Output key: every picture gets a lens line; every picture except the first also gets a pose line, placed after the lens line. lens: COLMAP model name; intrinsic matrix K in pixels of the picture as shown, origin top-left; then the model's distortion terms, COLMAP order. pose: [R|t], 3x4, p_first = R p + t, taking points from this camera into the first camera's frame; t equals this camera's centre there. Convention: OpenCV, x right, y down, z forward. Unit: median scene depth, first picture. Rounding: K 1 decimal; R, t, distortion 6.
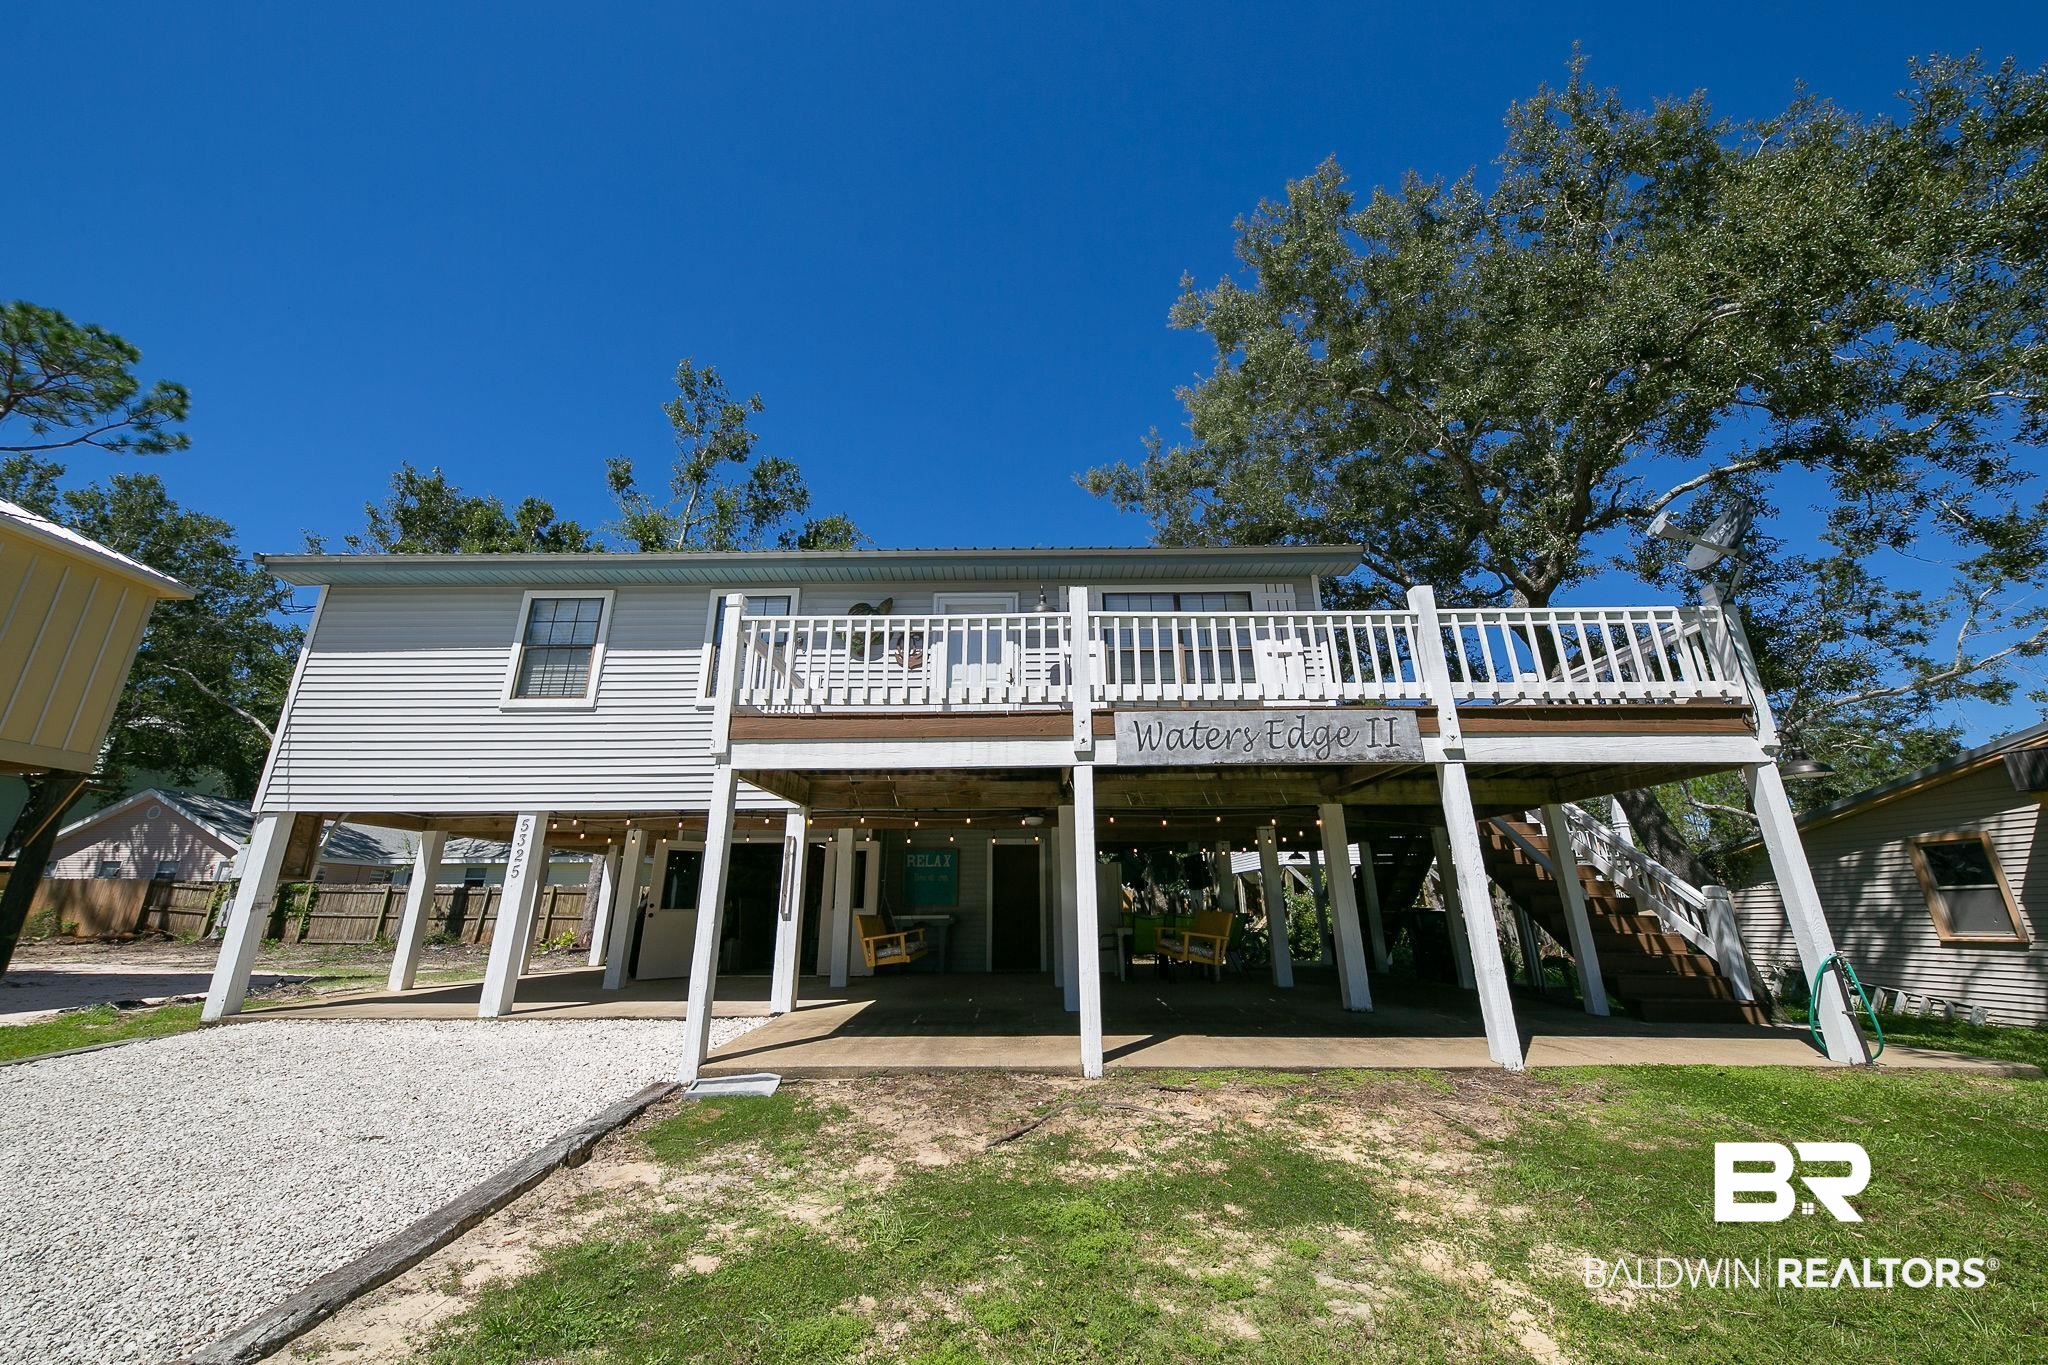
lens RADIAL K [[710.6, 0, 1019.4], [0, 710.6, 677.4], [0, 0, 1]] dist [0.000688, -0.000025]
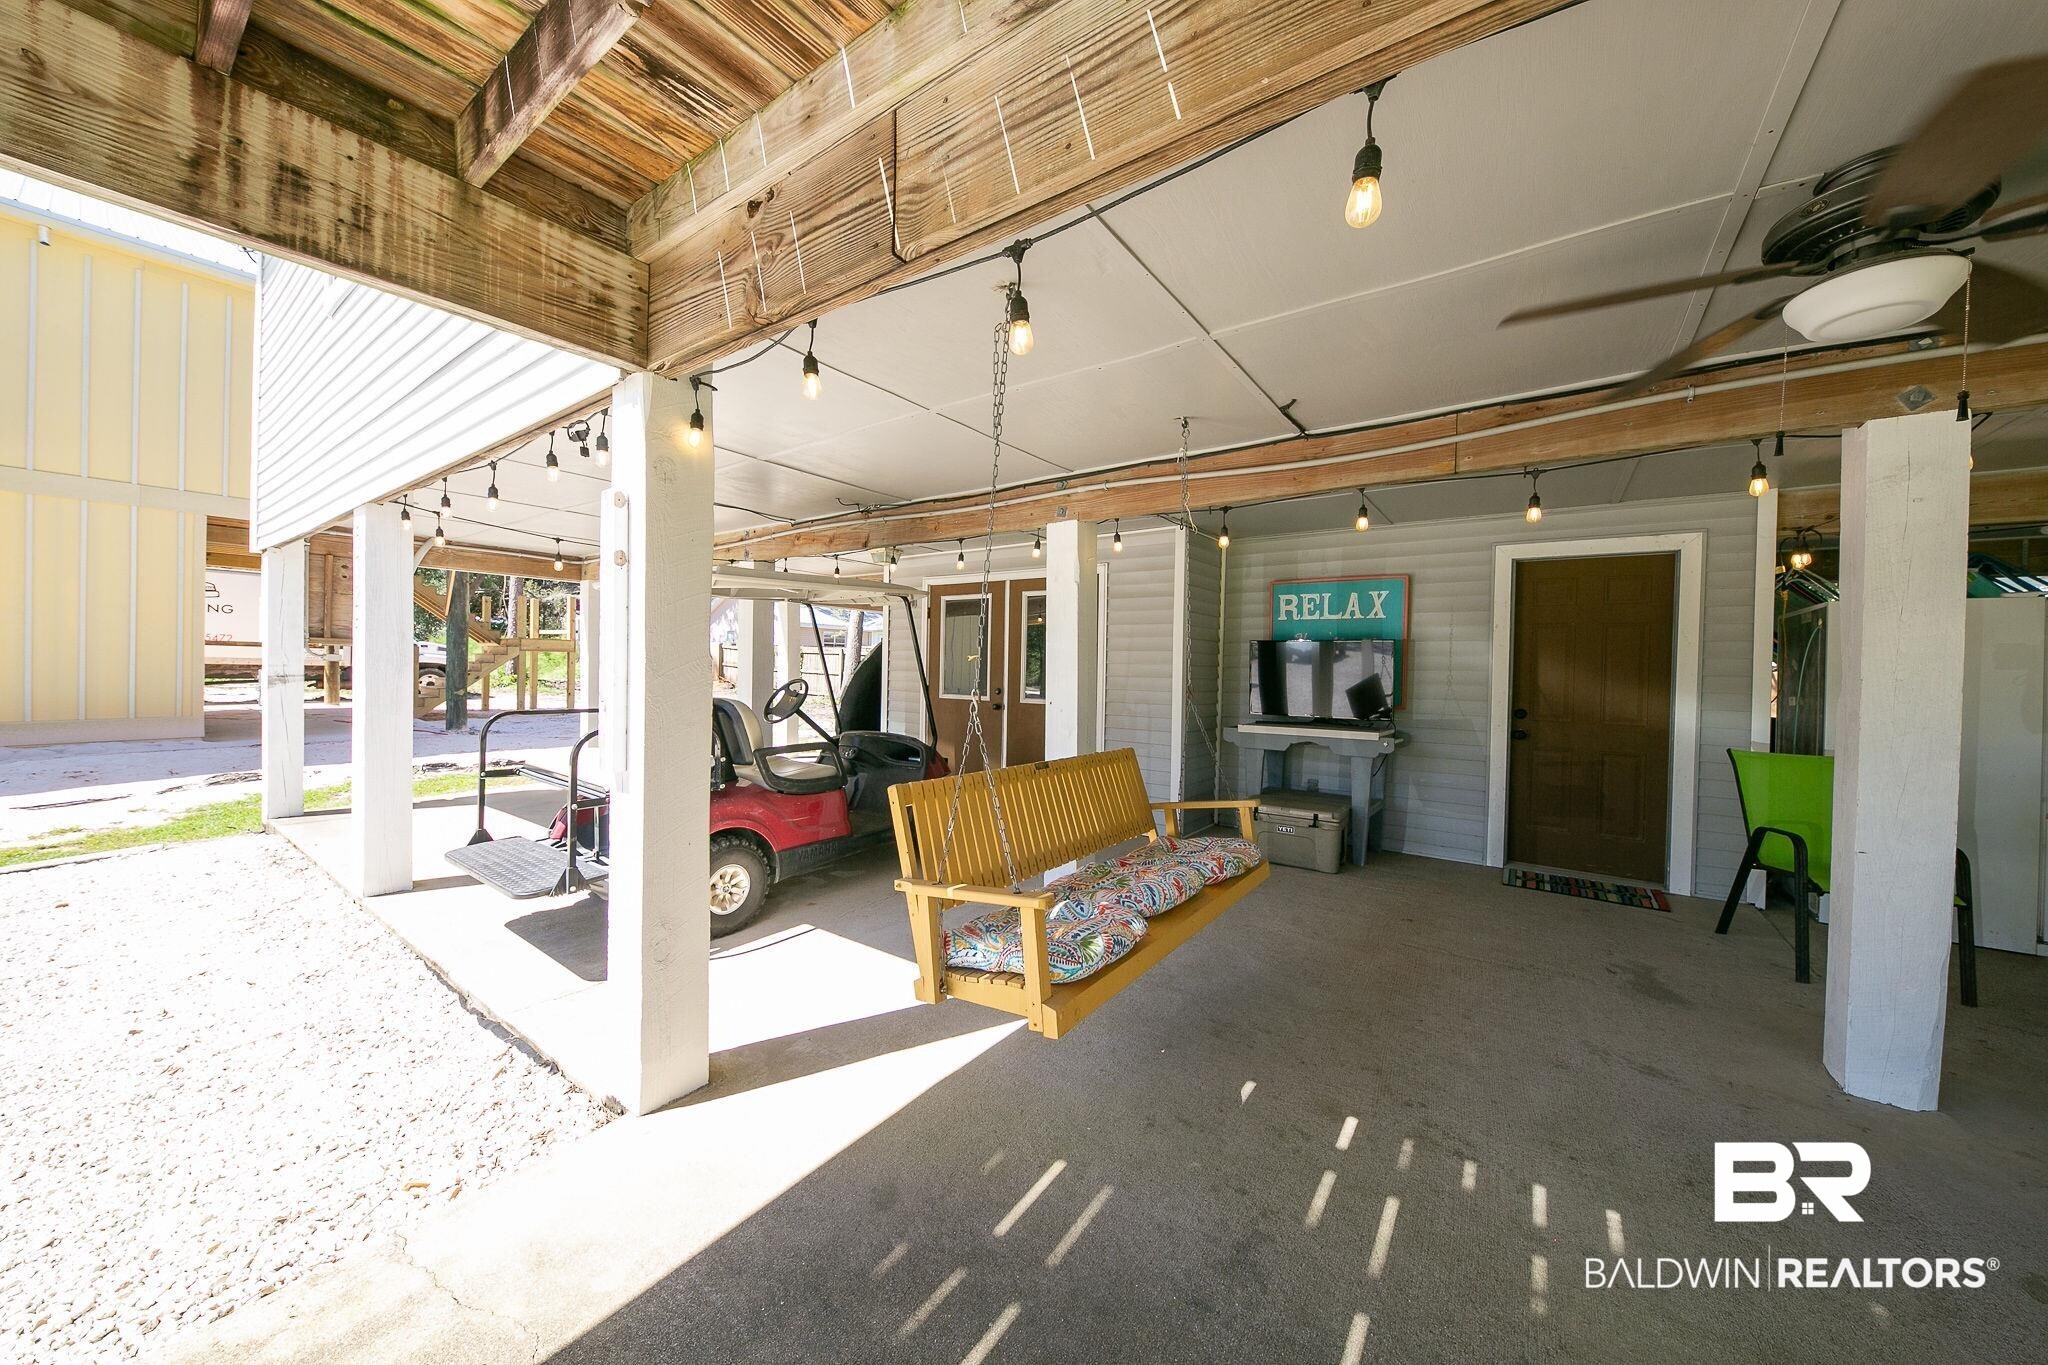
lens RADIAL K [[710.6, 0, 1019.4], [0, 710.6, 677.4], [0, 0, 1]] dist [0.000688, -0.000025]
pose [[0.810140, 0.029943, -0.585471, -0.028829], [0.158748, 0.950176, 0.268263, 0.157602], [0.564333, -0.310273, 0.765022, 0.563750]]
